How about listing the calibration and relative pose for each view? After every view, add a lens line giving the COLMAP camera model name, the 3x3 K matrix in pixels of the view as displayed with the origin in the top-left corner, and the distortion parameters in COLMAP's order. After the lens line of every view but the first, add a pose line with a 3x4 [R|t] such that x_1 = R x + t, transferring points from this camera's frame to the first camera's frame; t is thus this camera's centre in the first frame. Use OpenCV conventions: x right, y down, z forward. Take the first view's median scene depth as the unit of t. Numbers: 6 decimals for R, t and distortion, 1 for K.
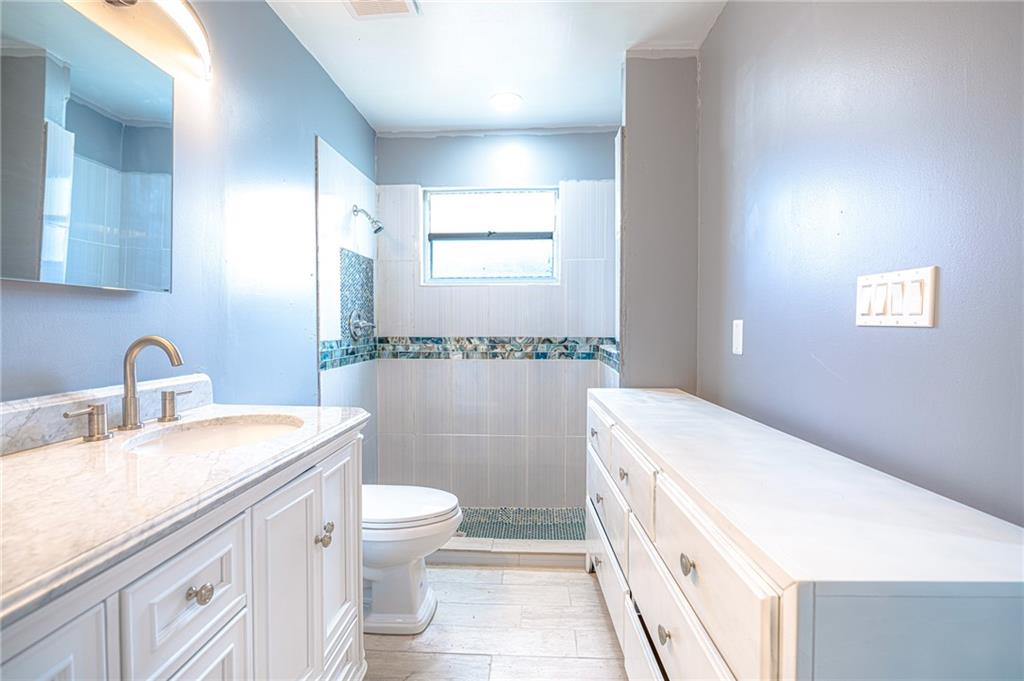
lens RADIAL K [[477.9, 0, 500.7], [0, 477.9, 338.2], [0, 0, 1]] dist [-0.002861, 0.000500]
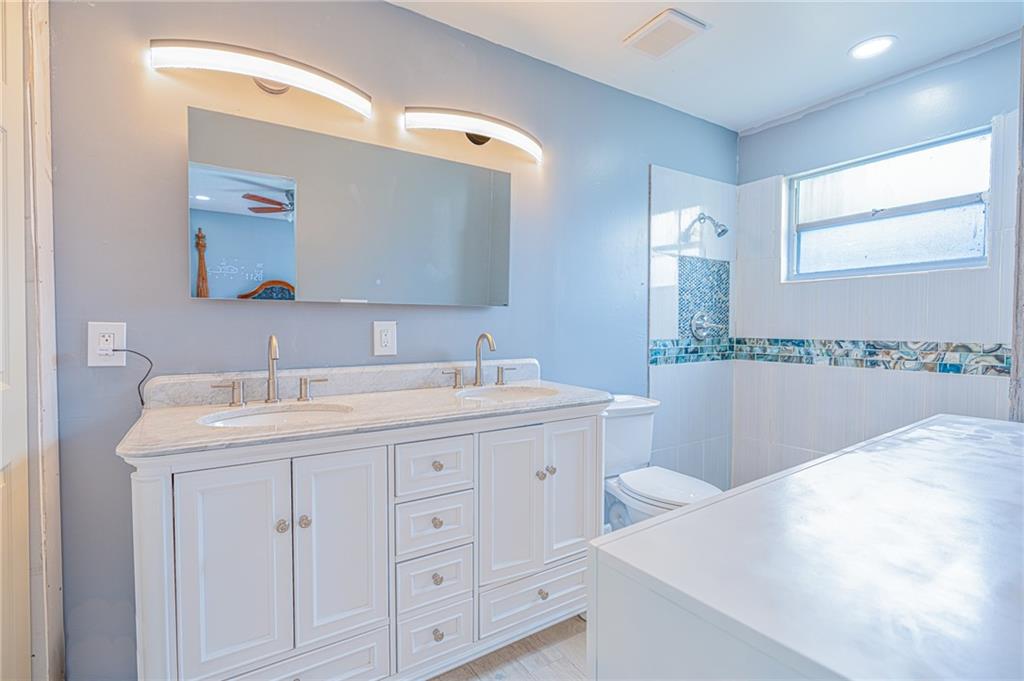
lens RADIAL K [[477.9, 0, 500.7], [0, 477.9, 338.2], [0, 0, 1]] dist [-0.002861, 0.000500]
pose [[0.568191, 0.021254, -0.822622, 0.290021], [-0.021139, 0.999713, 0.011229, -0.002582], [0.822625, 0.011009, 0.568478, 0.028020]]
